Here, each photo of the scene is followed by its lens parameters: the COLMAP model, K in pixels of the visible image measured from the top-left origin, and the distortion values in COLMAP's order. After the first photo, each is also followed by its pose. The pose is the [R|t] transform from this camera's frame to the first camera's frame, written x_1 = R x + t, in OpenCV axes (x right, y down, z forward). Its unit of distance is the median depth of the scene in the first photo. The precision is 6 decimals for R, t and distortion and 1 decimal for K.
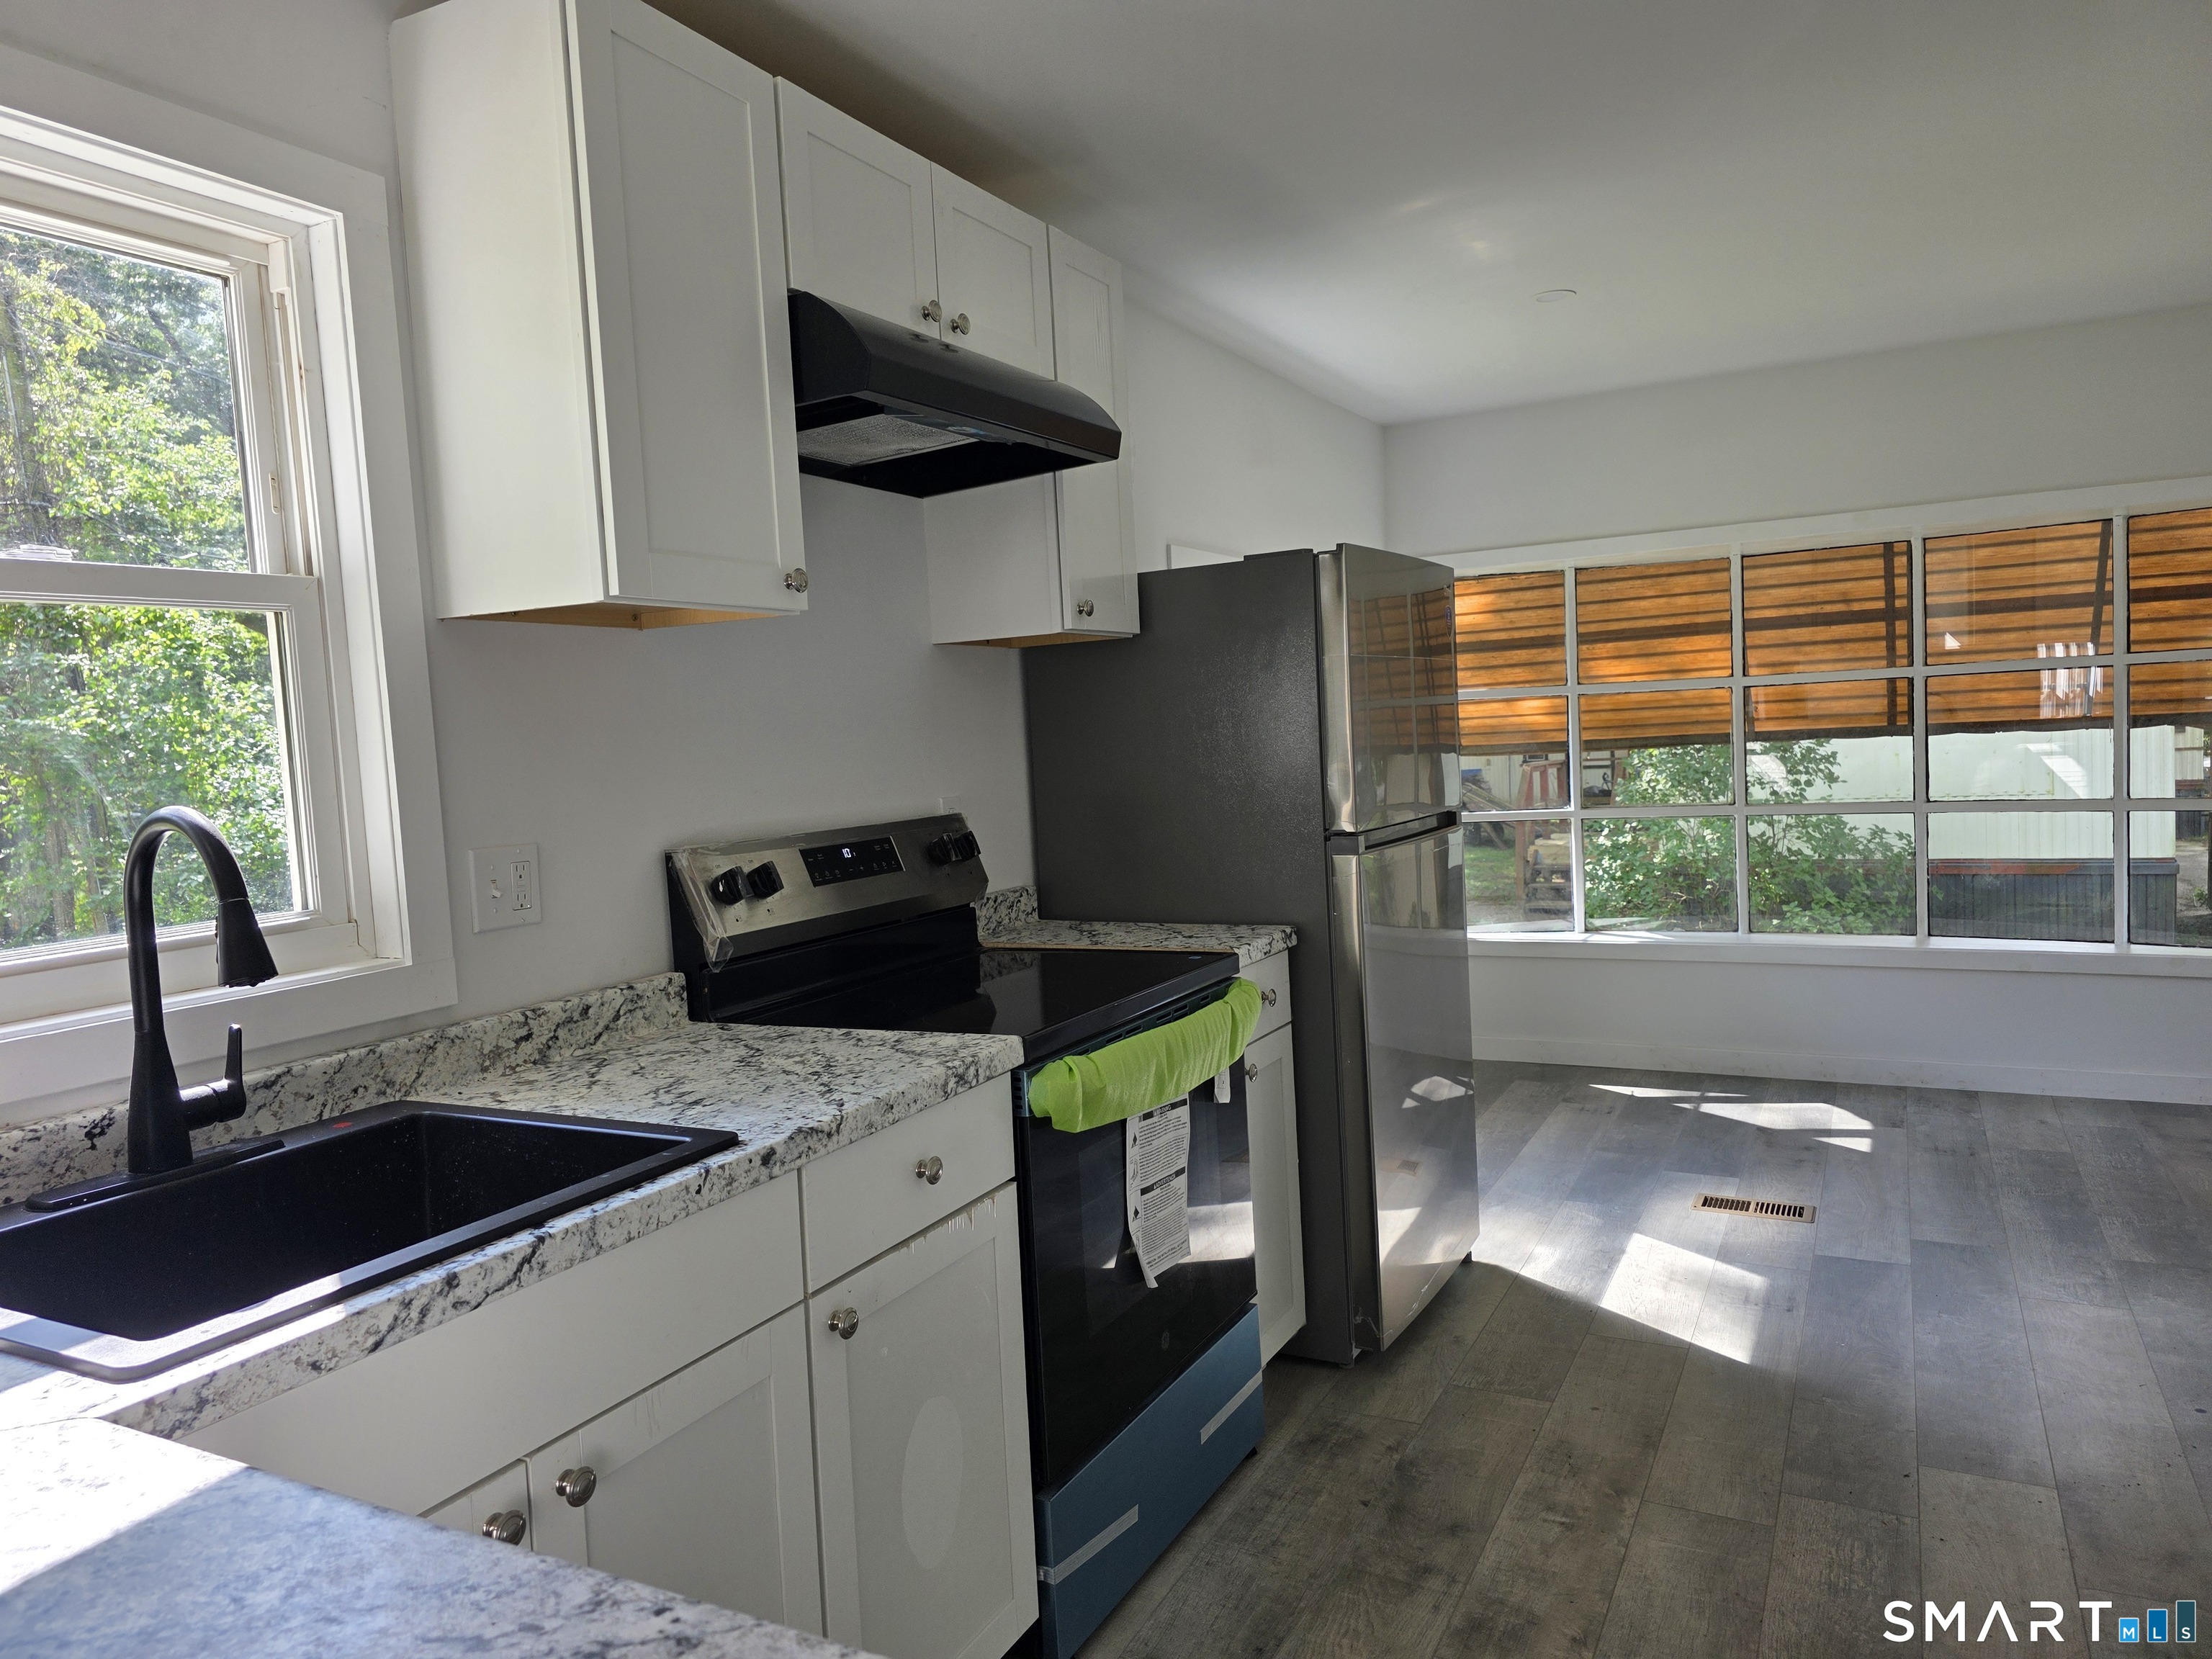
lens RADIAL K [[1438.9, 0, 1144.8], [0, 1438.9, 828.2], [0, 0, 1]] dist [0.055075, -0.053970]
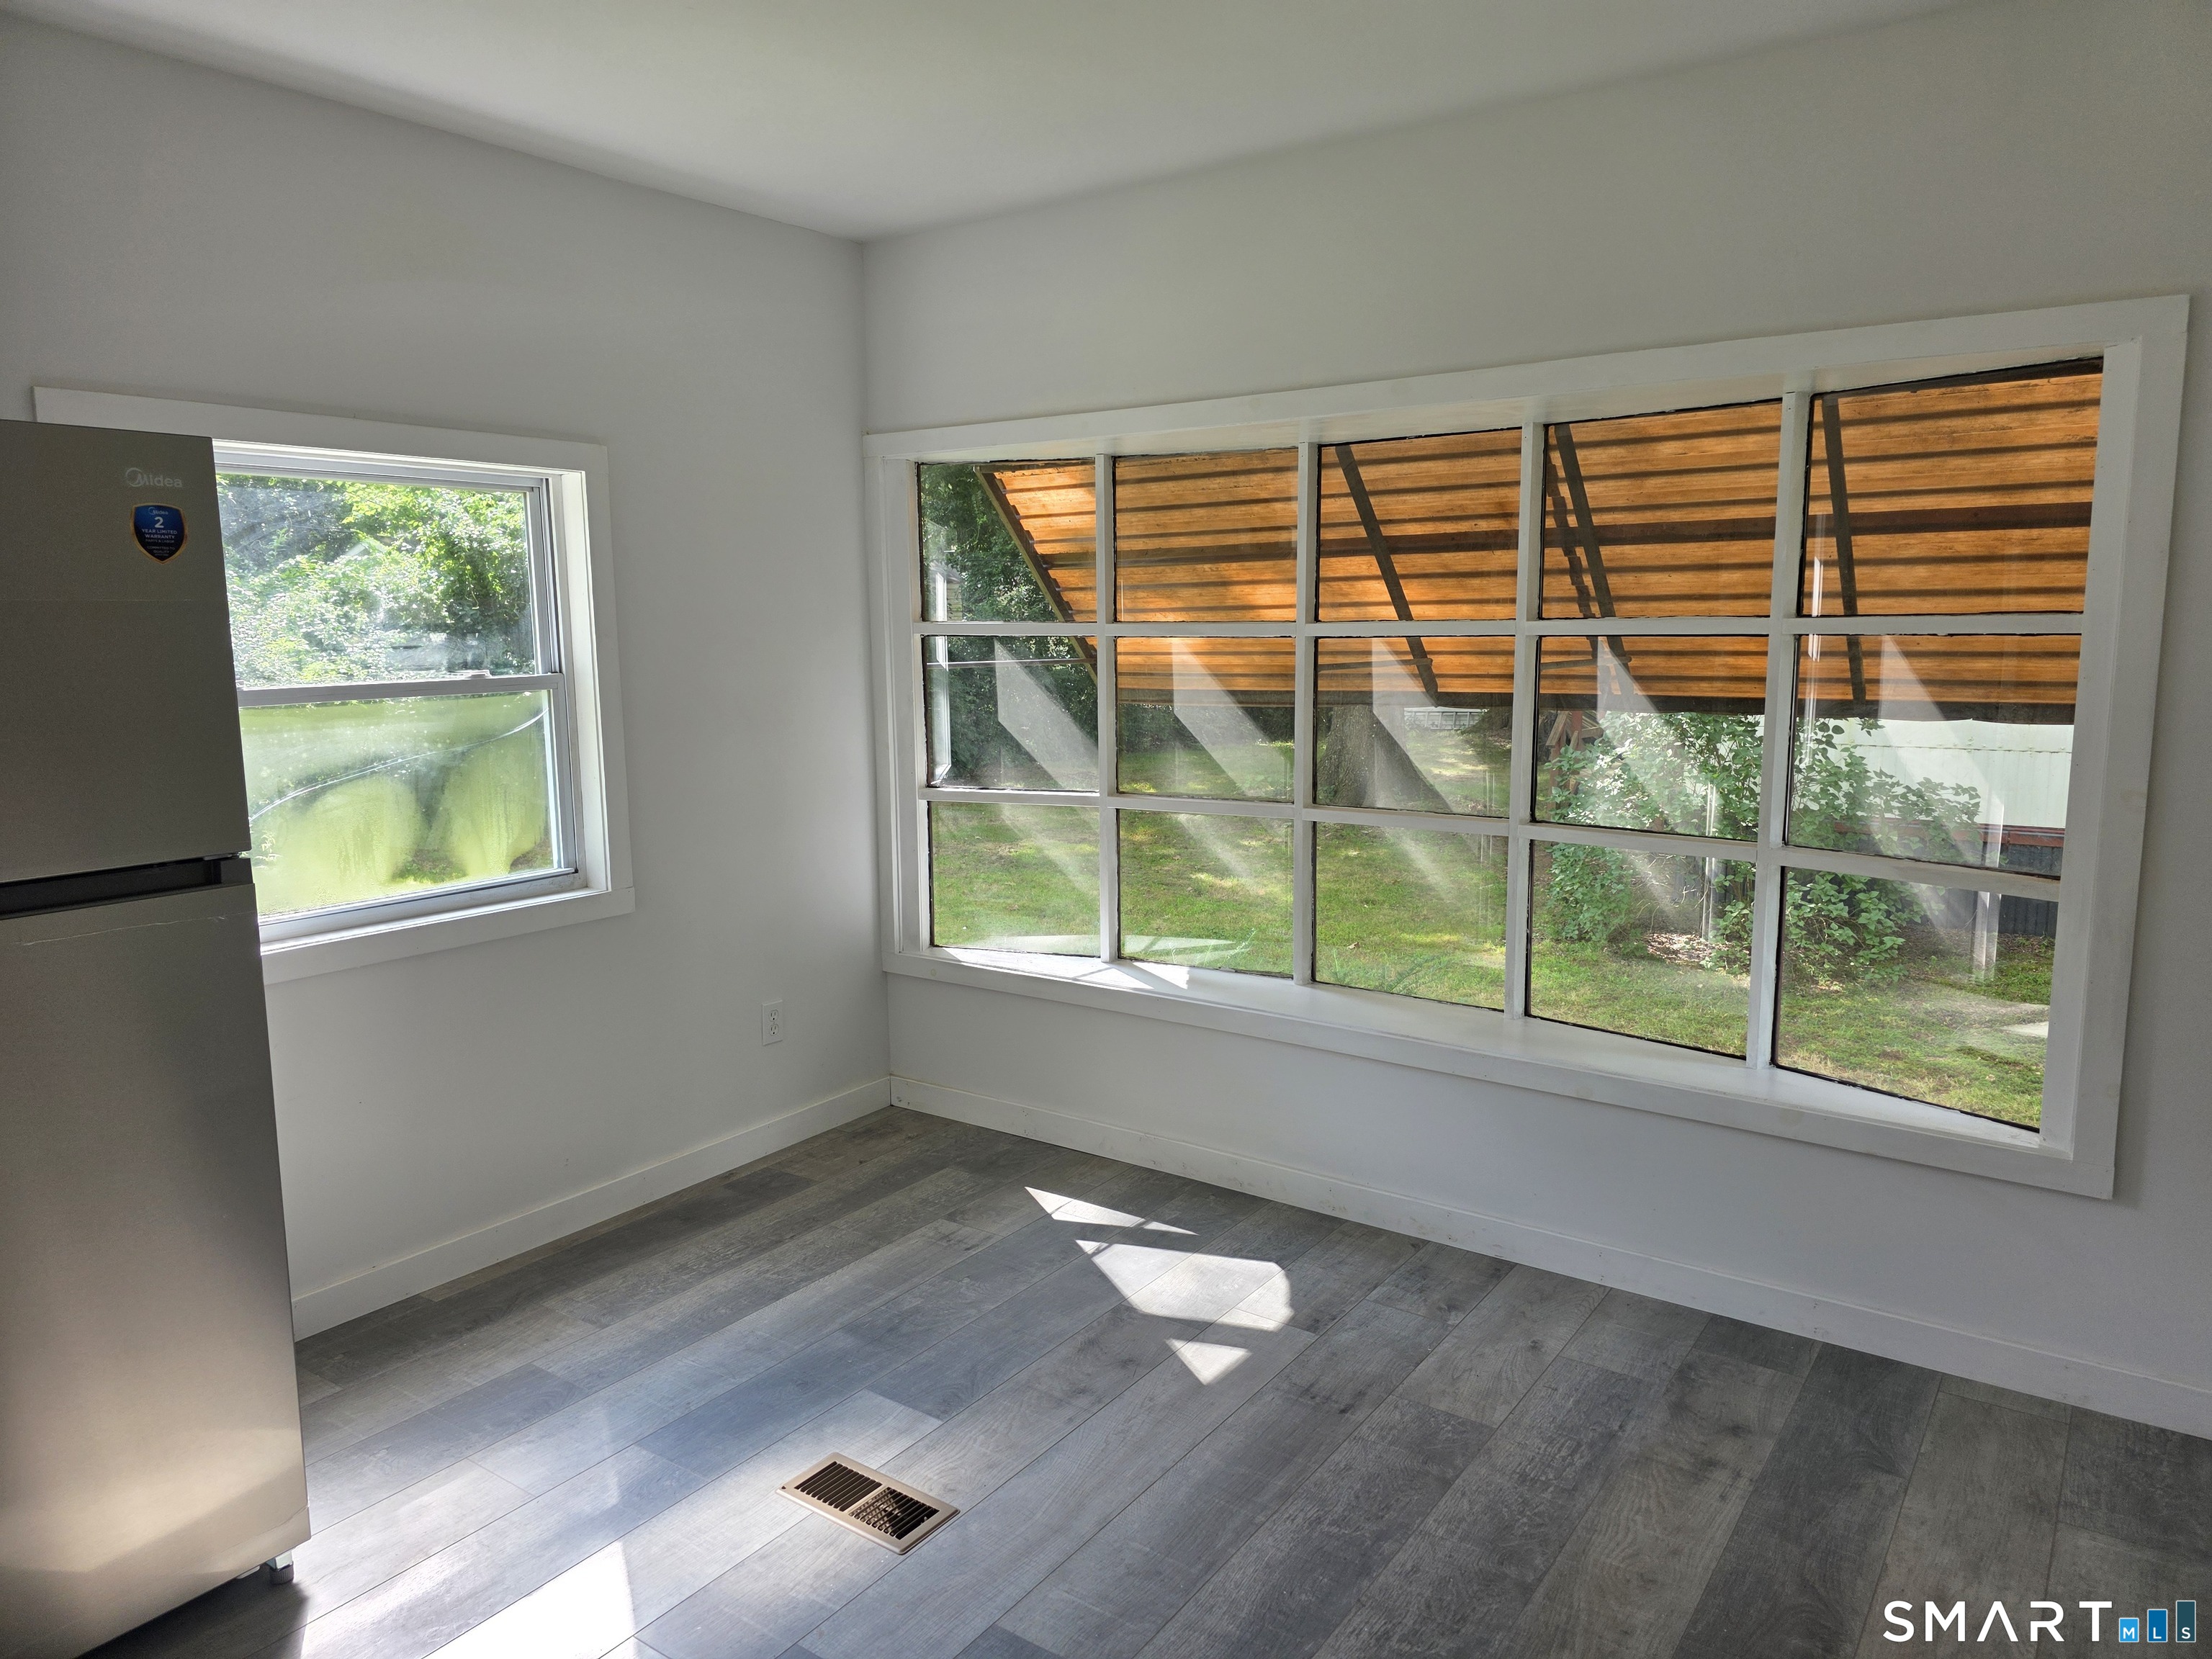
lens RADIAL K [[1455.9, 0, 1101.2], [0, 1455.9, 835.1], [0, 0, 1]] dist [0.056157, -0.058063]
pose [[0.988159, 0.058094, -0.142011, 0.539195], [-0.044622, 0.994354, 0.096278, -0.086006], [0.146803, -0.088801, 0.985172, 0.369311]]
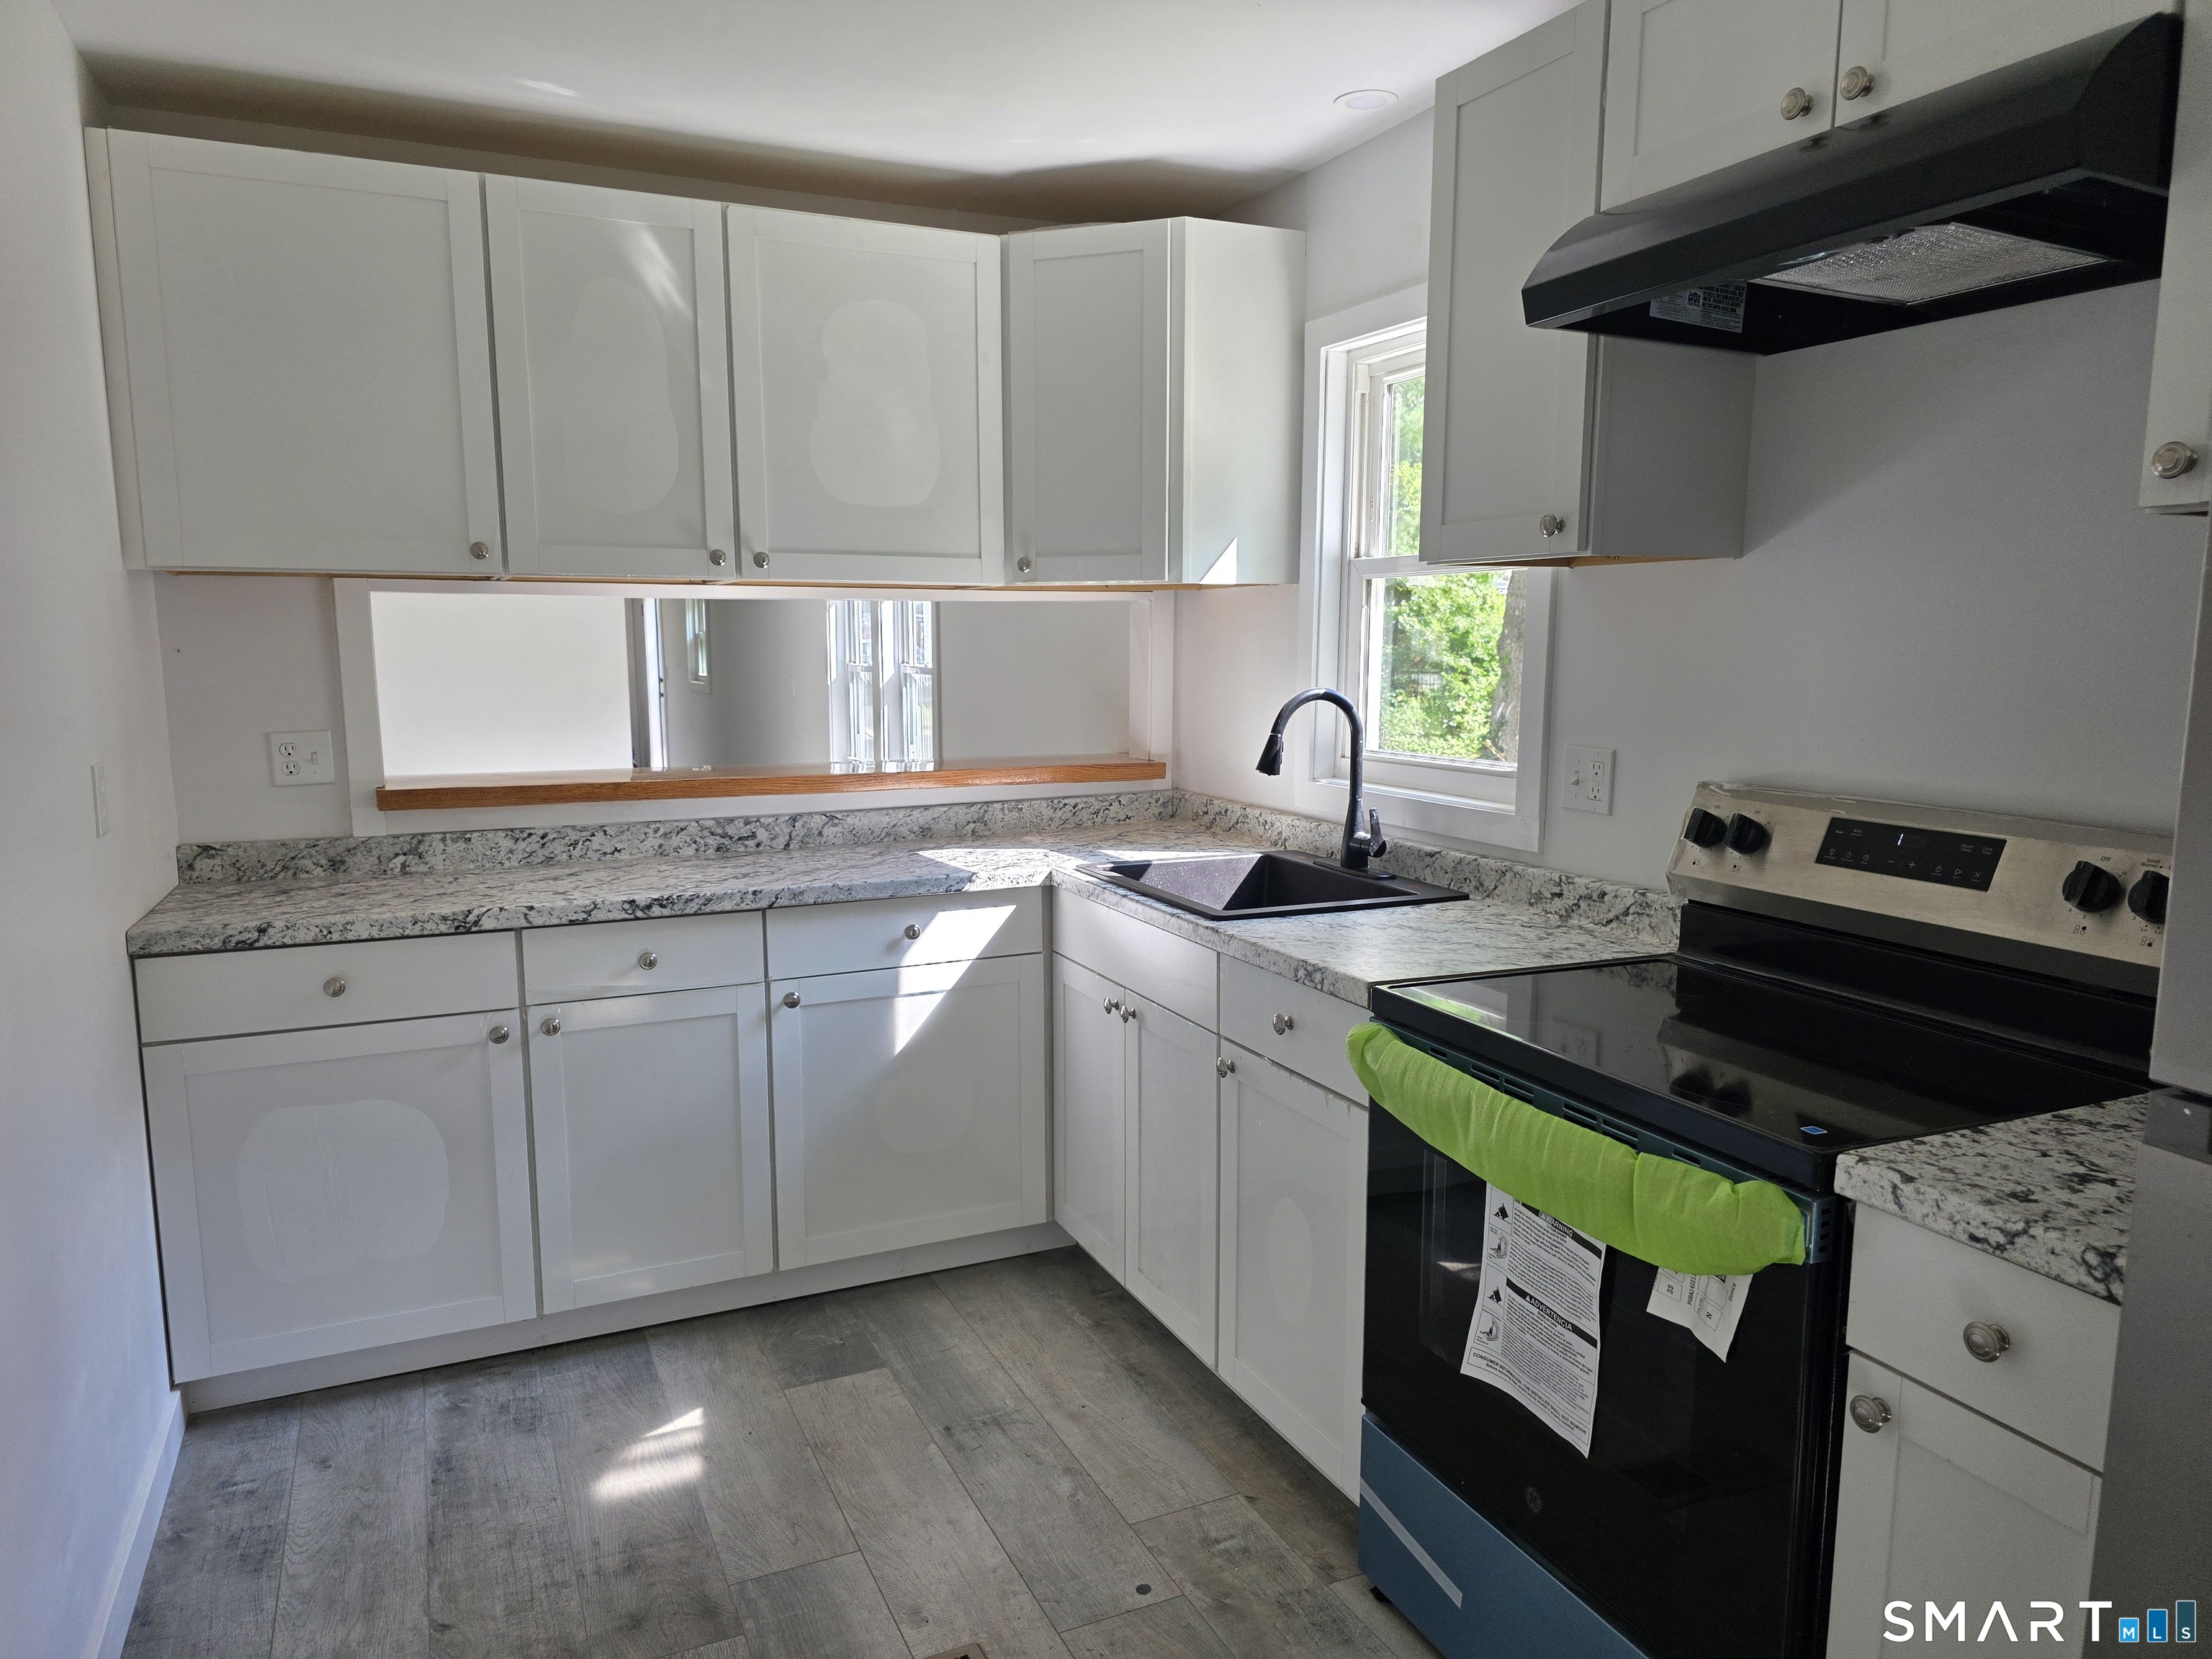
lens RADIAL K [[1455.9, 0, 1101.2], [0, 1455.9, 835.1], [0, 0, 1]] dist [0.056157, -0.058063]
pose [[-0.620887, 0.158122, -0.767787, 0.380386], [-0.021028, 0.975733, 0.217952, -0.085284], [0.783618, 0.151469, -0.602495, 0.673494]]
